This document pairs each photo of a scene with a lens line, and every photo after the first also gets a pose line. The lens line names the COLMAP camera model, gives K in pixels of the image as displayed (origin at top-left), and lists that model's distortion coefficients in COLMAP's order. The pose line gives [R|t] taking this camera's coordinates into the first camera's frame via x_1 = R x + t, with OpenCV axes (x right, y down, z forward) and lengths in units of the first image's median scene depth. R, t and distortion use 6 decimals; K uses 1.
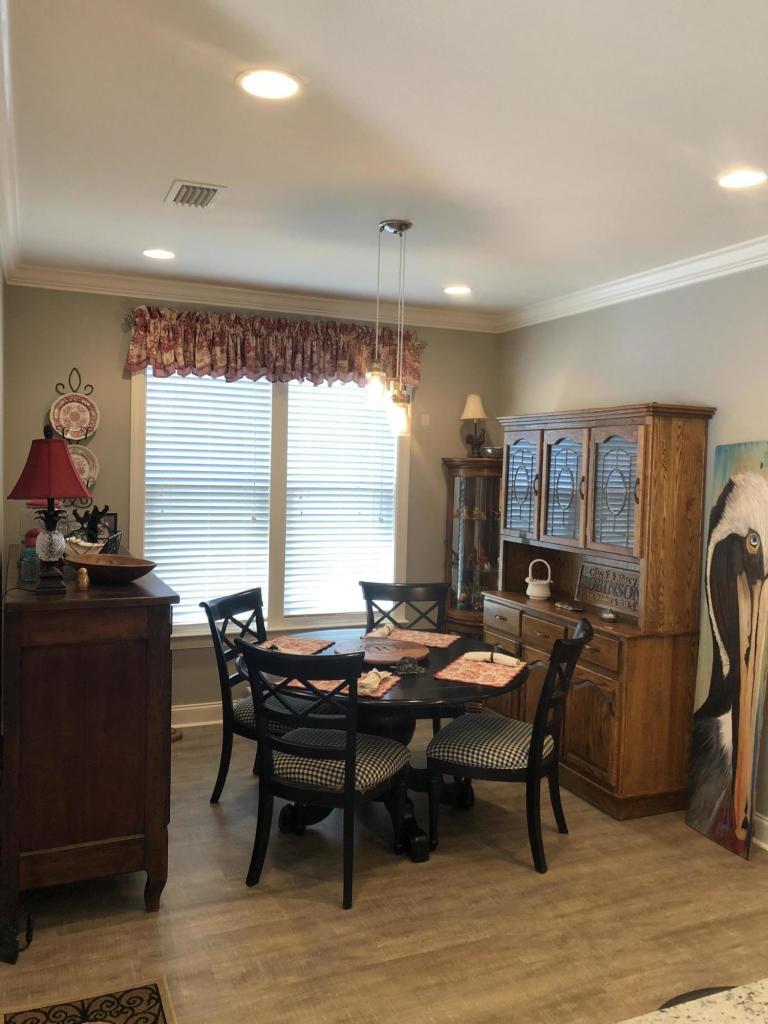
lens RADIAL K [[832.9, 0, 385.0], [0, 832.9, 513.7], [0, 0, 1]] dist [0.028651, -0.029161]
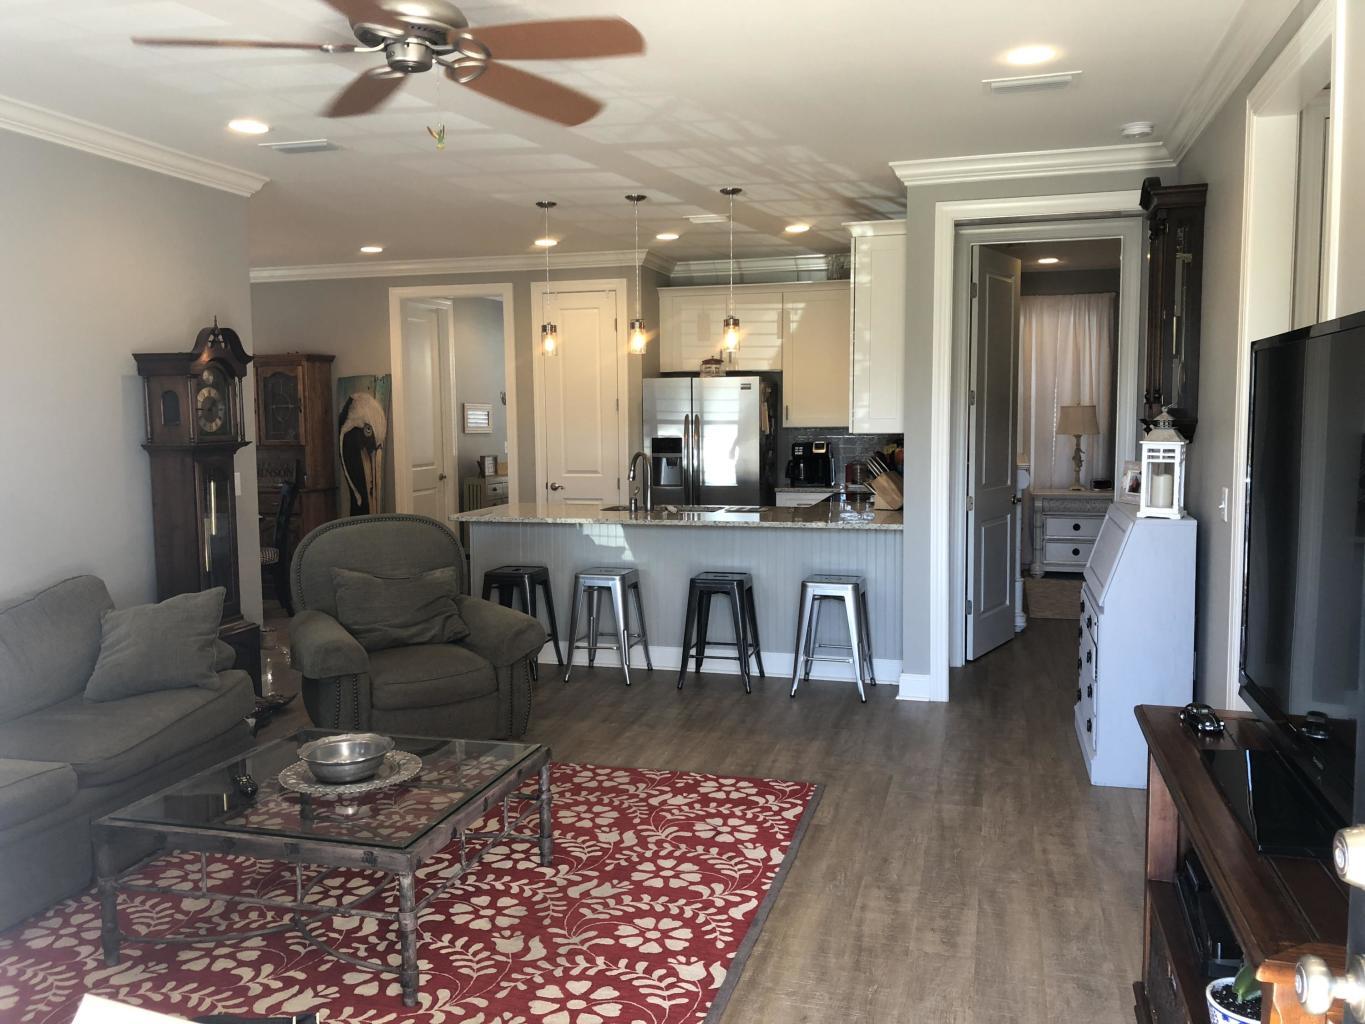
lens RADIAL K [[1110.2, 0, 671.2], [0, 1110.2, 511.1], [0, 0, 1]] dist [0.028651, -0.029161]
pose [[0.646747, -0.099488, 0.756188, -0.954962], [0.069559, 0.995018, 0.071418, 0.078765], [-0.759526, 0.006410, 0.650445, -1.051130]]
